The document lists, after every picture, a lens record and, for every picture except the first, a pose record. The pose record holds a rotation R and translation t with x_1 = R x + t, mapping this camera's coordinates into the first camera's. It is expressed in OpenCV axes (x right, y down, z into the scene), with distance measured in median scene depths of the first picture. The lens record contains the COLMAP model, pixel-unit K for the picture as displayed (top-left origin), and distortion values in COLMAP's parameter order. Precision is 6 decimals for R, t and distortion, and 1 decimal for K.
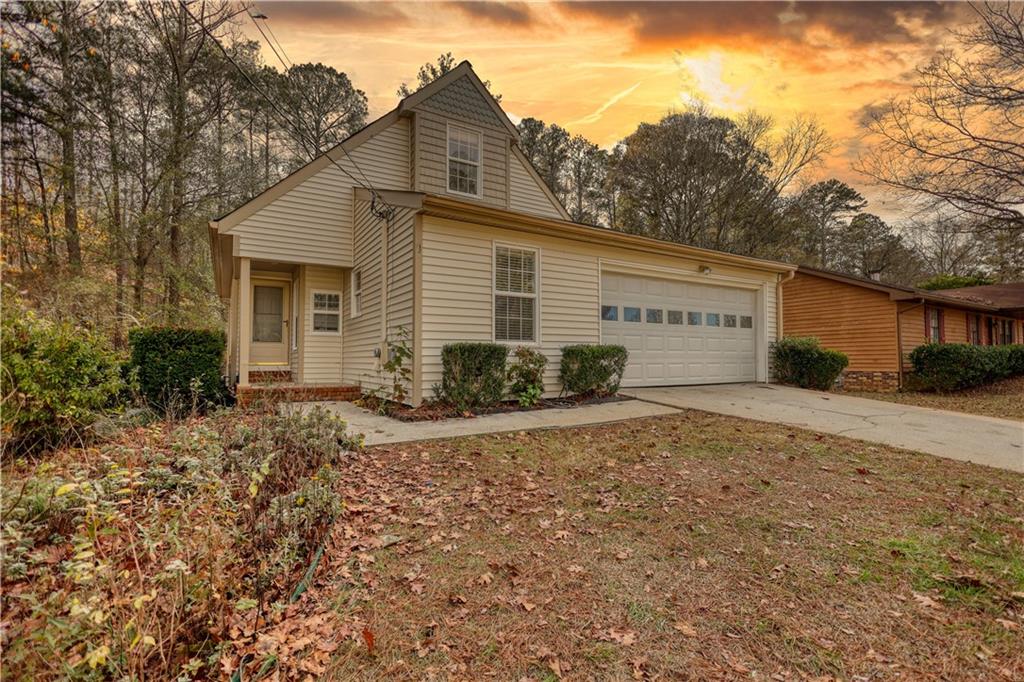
lens RADIAL K [[478.5, 0, 512.7], [0, 478.5, 345.2], [0, 0, 1]] dist [0.000457, 0.000051]
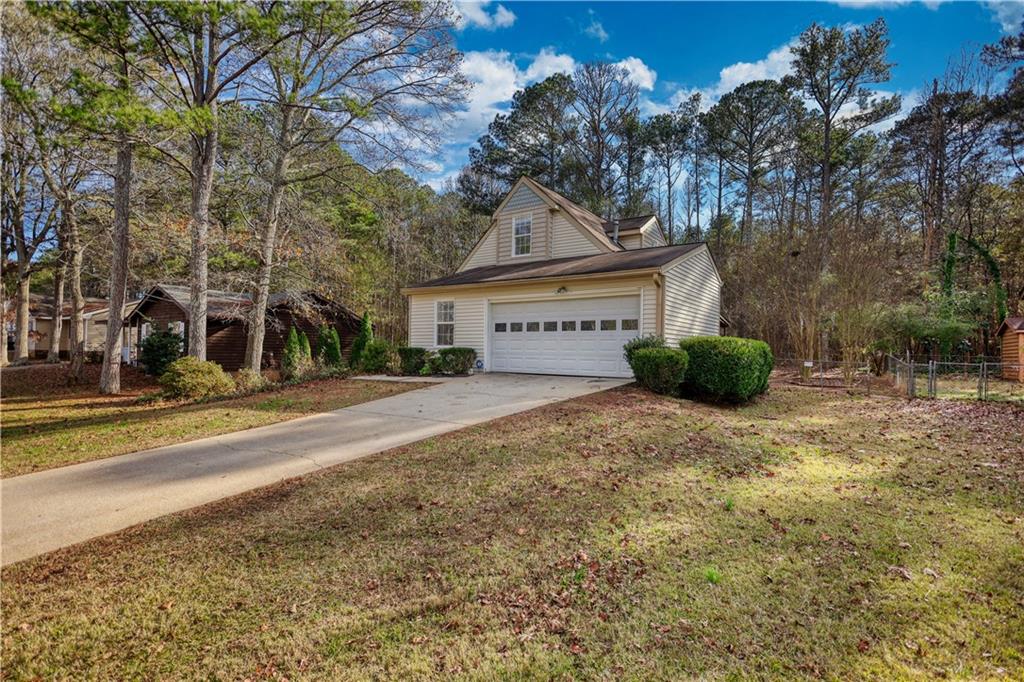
lens RADIAL K [[478.5, 0, 512.7], [0, 478.5, 345.2], [0, 0, 1]] dist [0.000457, 0.000051]
pose [[0.399963, -0.008381, -0.916493, 1.550014], [0.011053, 0.999930, -0.004320, 0.000642], [0.916465, -0.008403, 0.400027, 0.342858]]
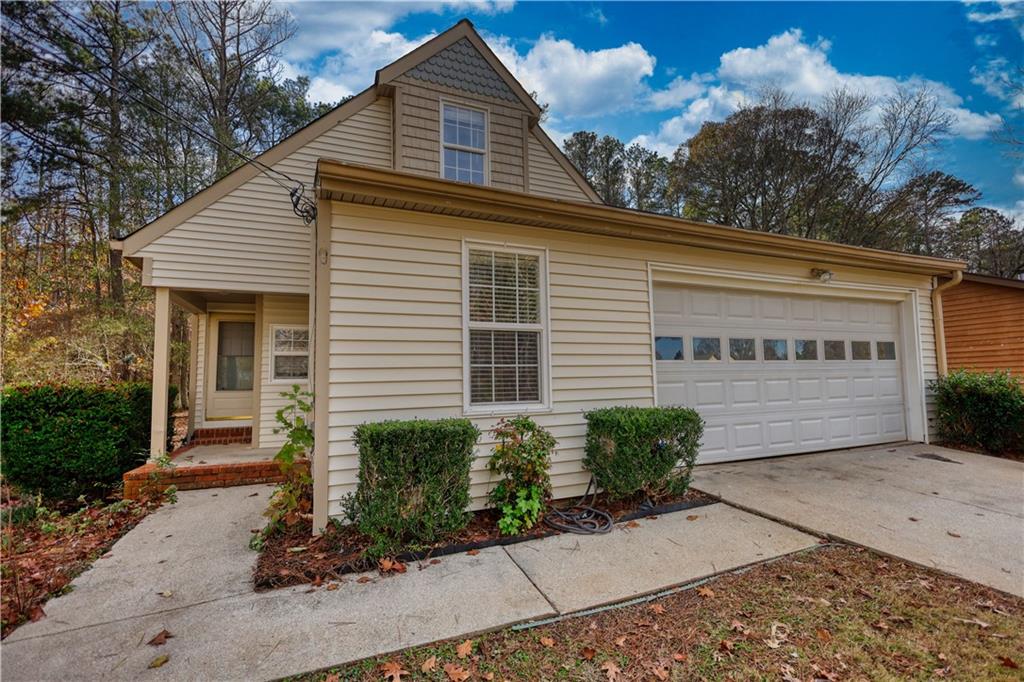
lens RADIAL K [[478.5, 0, 512.7], [0, 478.5, 345.2], [0, 0, 1]] dist [0.000457, 0.000051]
pose [[0.990613, -0.028564, -0.133681, 0.073605], [0.022615, 0.998694, -0.045817, -0.042375], [0.134815, 0.042363, 0.989965, 0.310964]]
